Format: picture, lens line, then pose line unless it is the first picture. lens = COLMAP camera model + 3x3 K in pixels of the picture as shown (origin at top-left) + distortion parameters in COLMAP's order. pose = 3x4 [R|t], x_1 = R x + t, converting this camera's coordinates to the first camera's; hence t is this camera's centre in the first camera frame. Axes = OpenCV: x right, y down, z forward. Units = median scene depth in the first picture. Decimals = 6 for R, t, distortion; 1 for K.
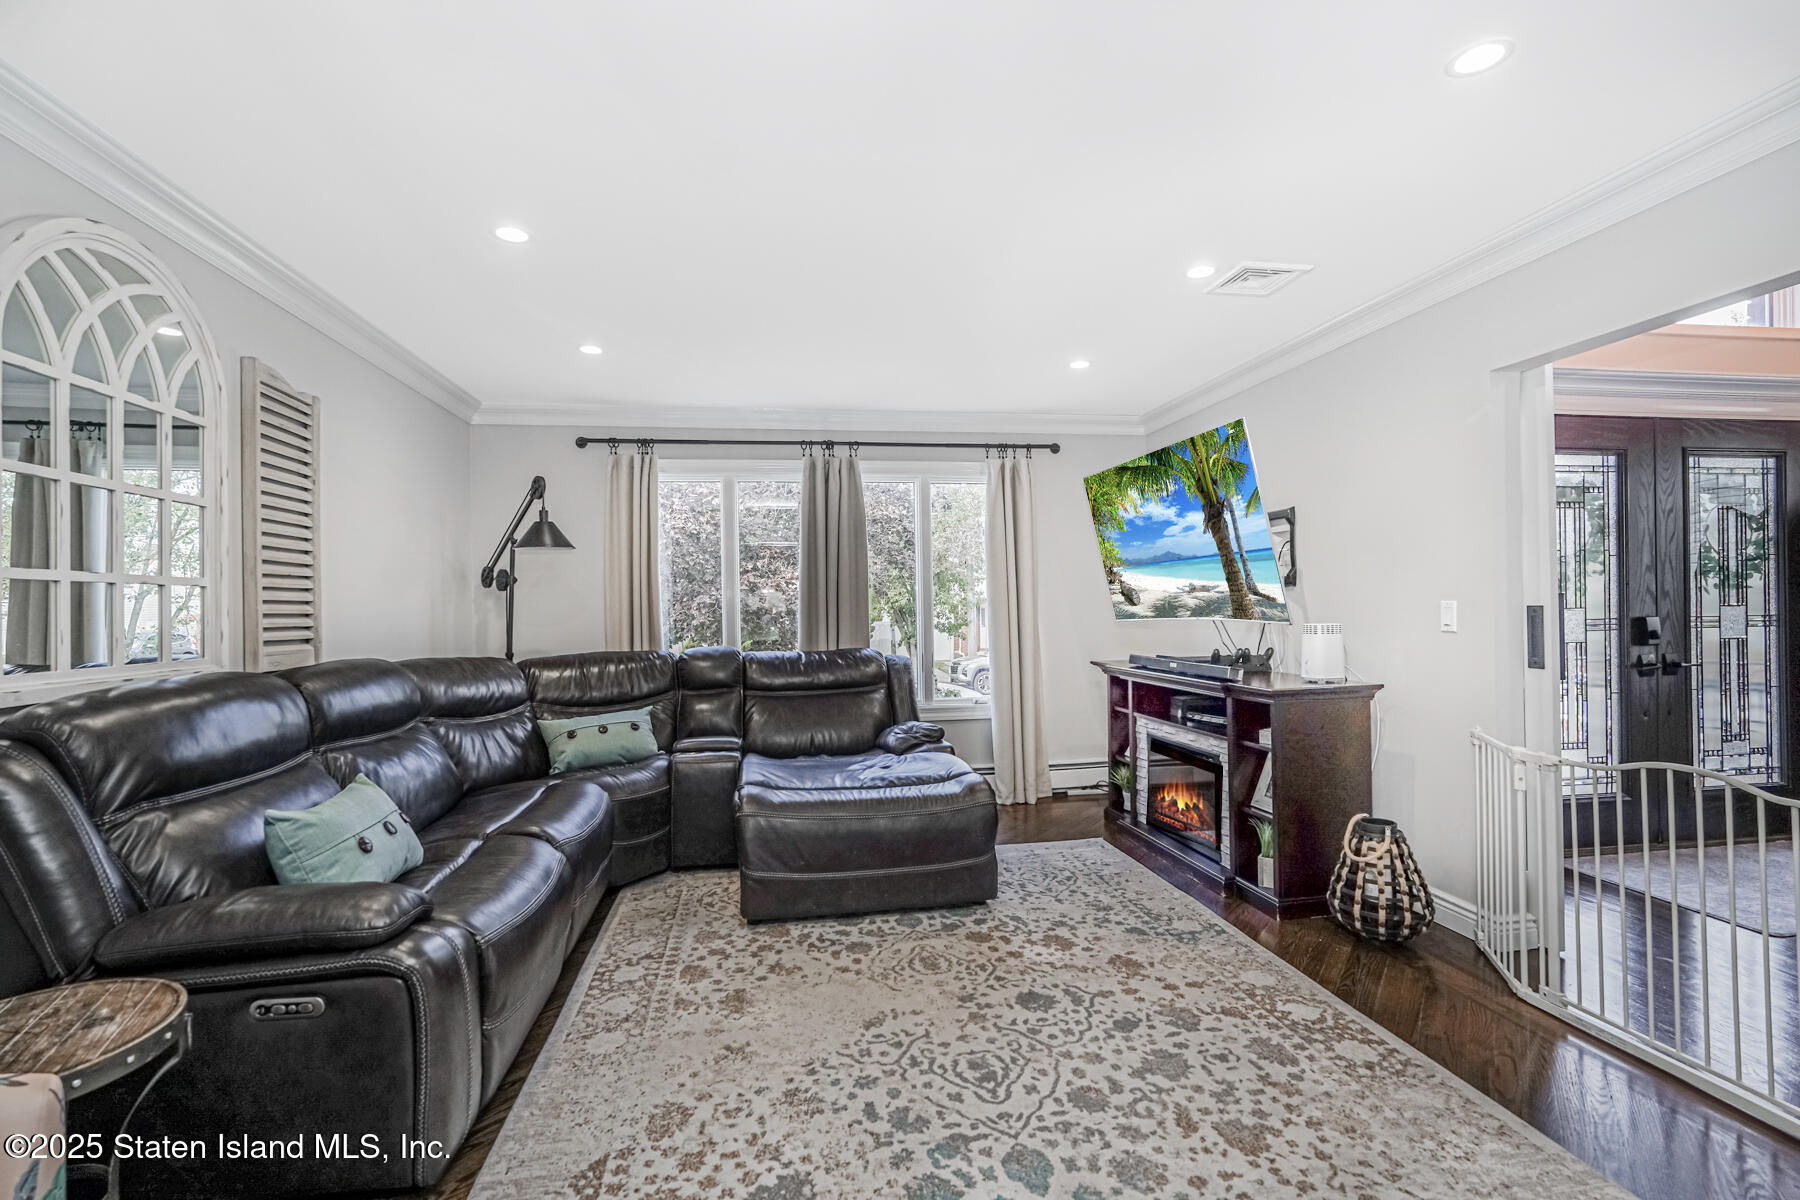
lens RADIAL K [[818.4, 0, 905.1], [0, 818.4, 603.7], [0, 0, 1]] dist [-0.016117, 0.009152]
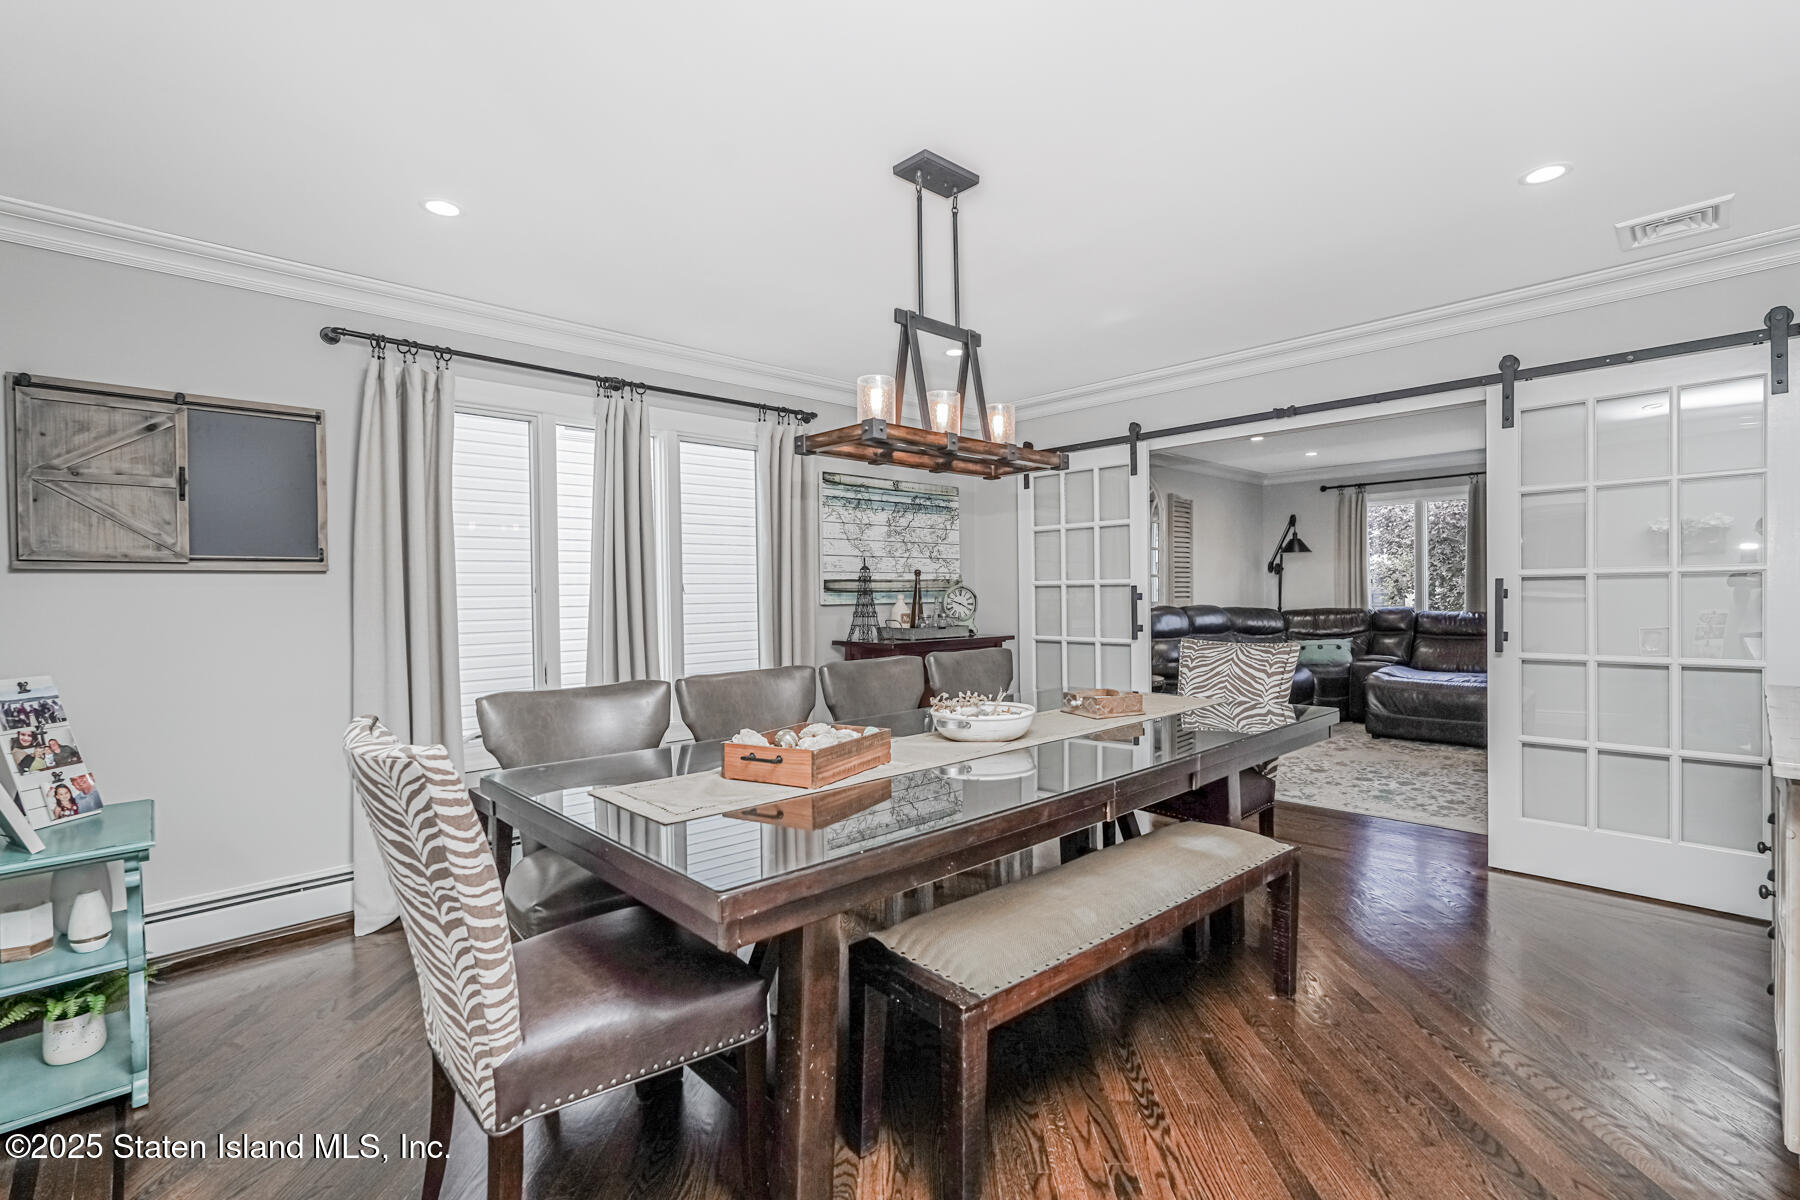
lens RADIAL K [[818.4, 0, 894.2], [0, 818.4, 605.5], [0, 0, 1]] dist [-0.016117, 0.009152]
pose [[0.558854, 0.017058, -0.829090, 1.106280], [0.011644, 0.999528, 0.028413, -0.017073], [0.829184, -0.025533, 0.558392, -1.515718]]
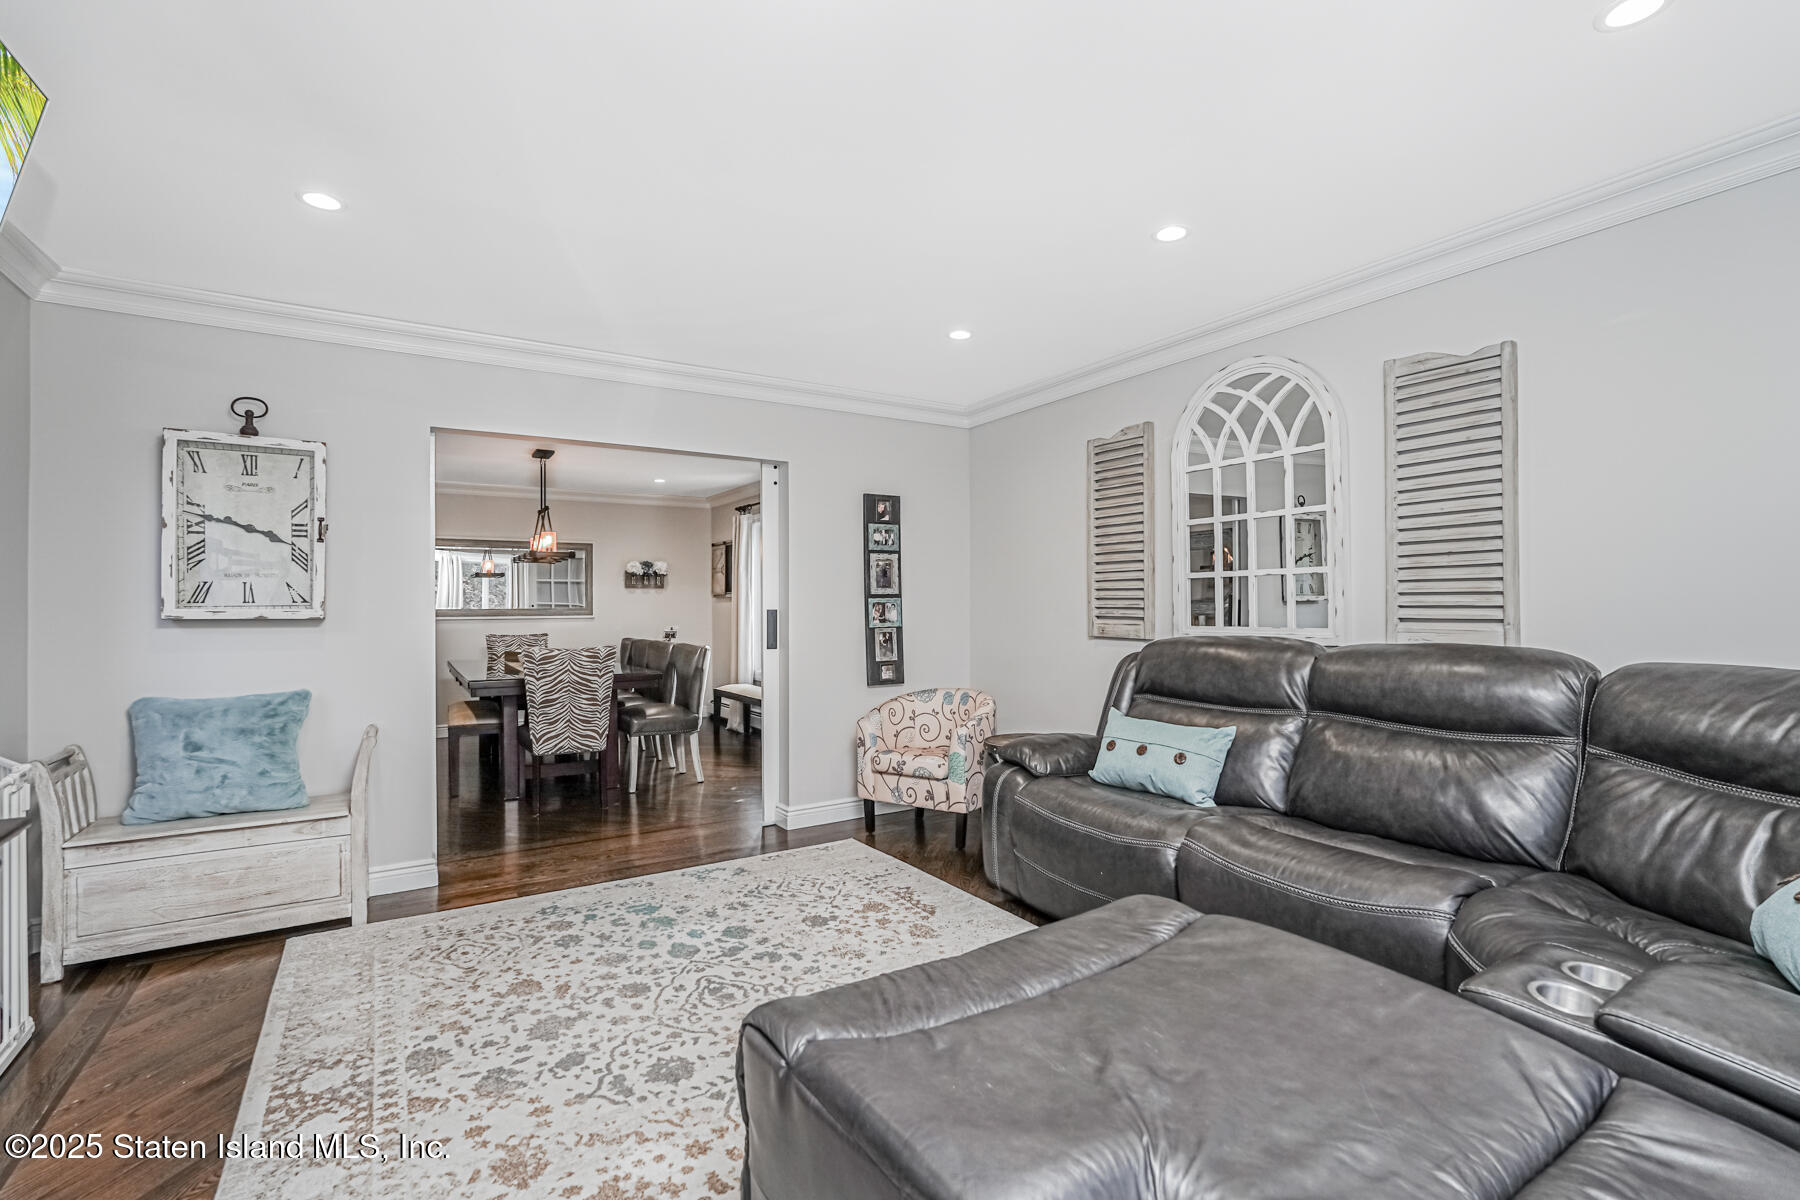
lens RADIAL K [[818.4, 0, 907.4], [0, 818.4, 600.8], [0, 0, 1]] dist [-0.016117, 0.009152]
pose [[-0.919249, 0.020367, -0.393151, 0.275903], [0.025575, 0.999641, -0.008012, 0.017094], [0.392846, -0.017420, -0.919439, 2.025176]]
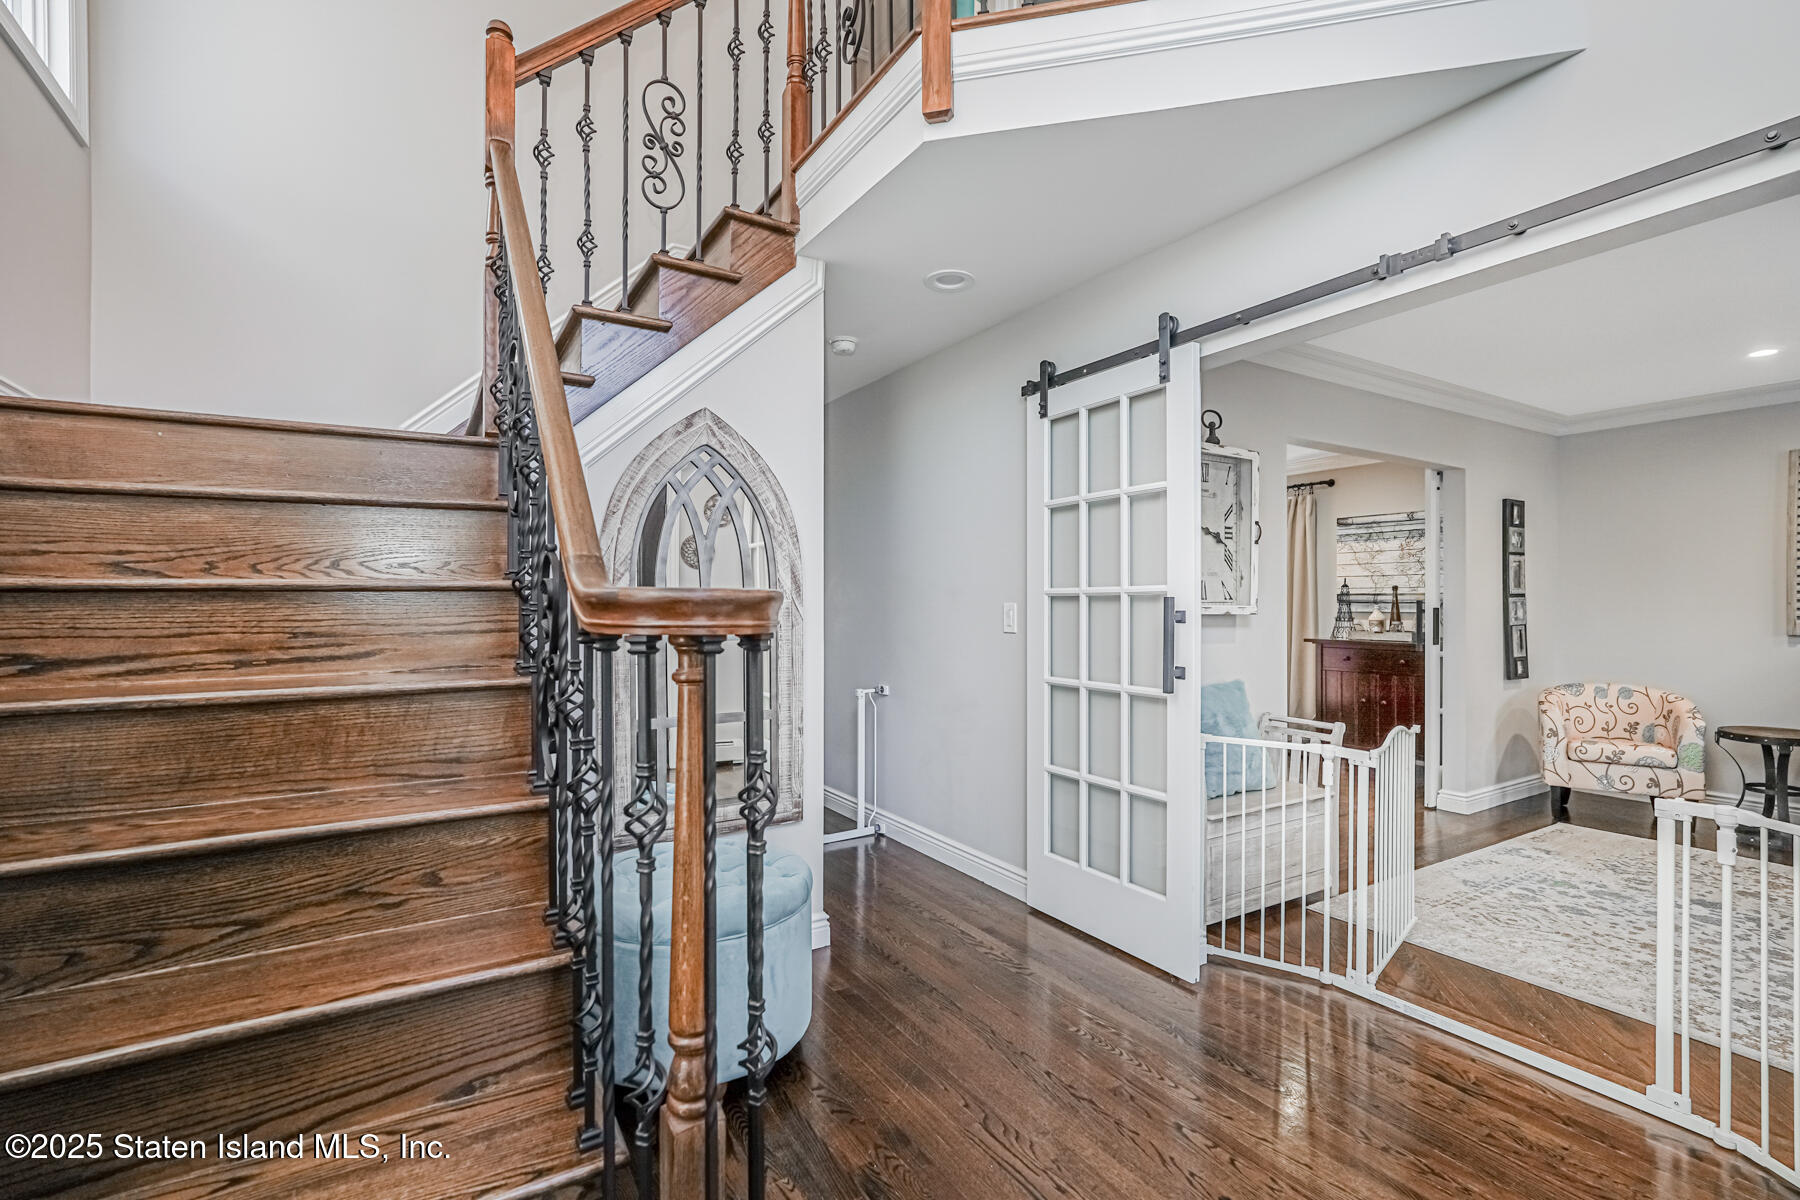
lens RADIAL K [[818.4, 0, 903.6], [0, 818.4, 599.9], [0, 0, 1]] dist [-0.016117, 0.009152]
pose [[-0.925348, 0.014824, -0.378828, 1.847213], [0.016268, 0.999867, -0.000610, -0.025756], [0.378769, -0.006727, -0.925467, 1.498813]]
